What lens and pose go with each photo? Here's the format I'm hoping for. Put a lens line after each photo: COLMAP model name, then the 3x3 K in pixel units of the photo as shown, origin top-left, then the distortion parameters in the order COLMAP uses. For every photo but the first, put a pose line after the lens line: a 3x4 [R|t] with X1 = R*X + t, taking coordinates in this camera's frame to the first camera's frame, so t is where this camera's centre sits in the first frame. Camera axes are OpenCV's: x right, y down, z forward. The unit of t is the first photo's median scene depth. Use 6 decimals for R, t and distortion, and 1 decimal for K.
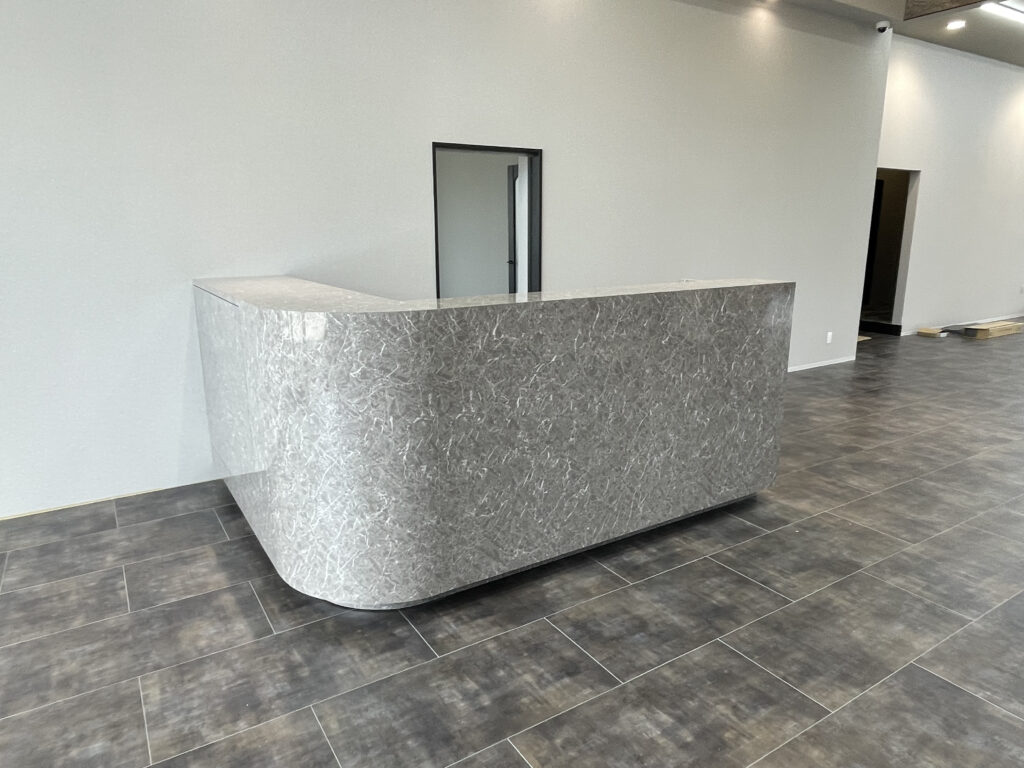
lens RADIAL K [[664.7, 0, 510.9], [0, 664.7, 395.0], [0, 0, 1]] dist [-0.015978, 0.000370]
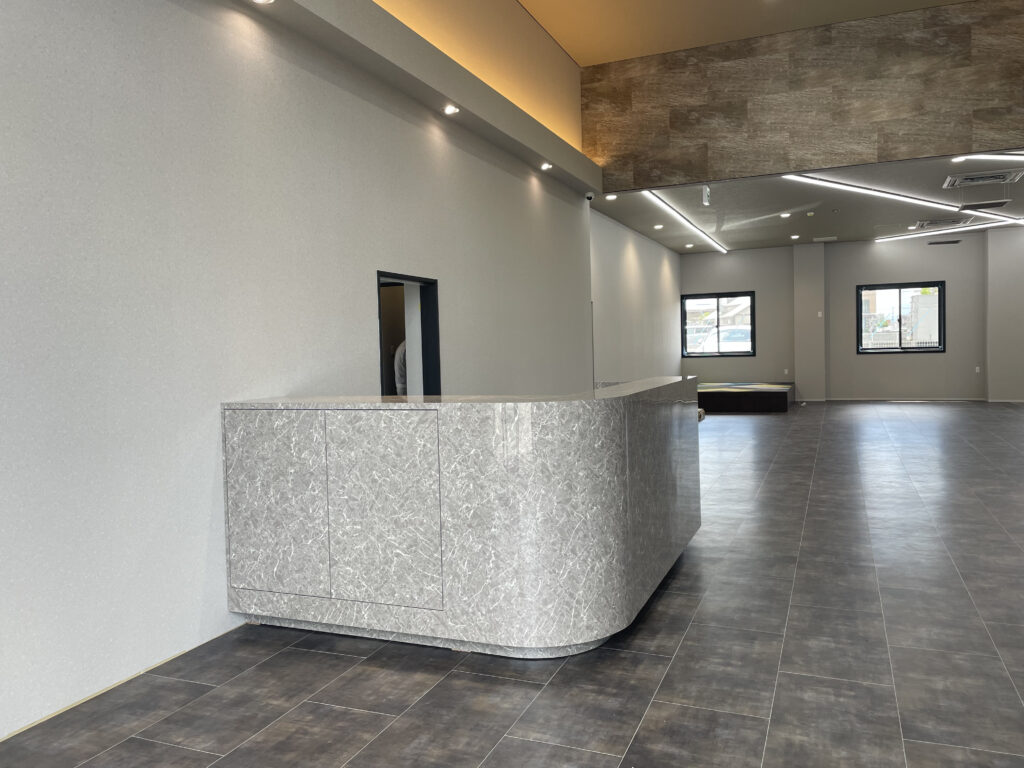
lens RADIAL K [[778.1, 0, 512.0], [0, 778.1, 384.0], [0, 0, 1]] dist [0.017205, 0.001112]
pose [[0.814416, -0.046608, 0.578407, -1.142789], [0.170184, 0.972123, -0.161290, 0.064241], [-0.554765, 0.229793, 0.799644, -0.158622]]
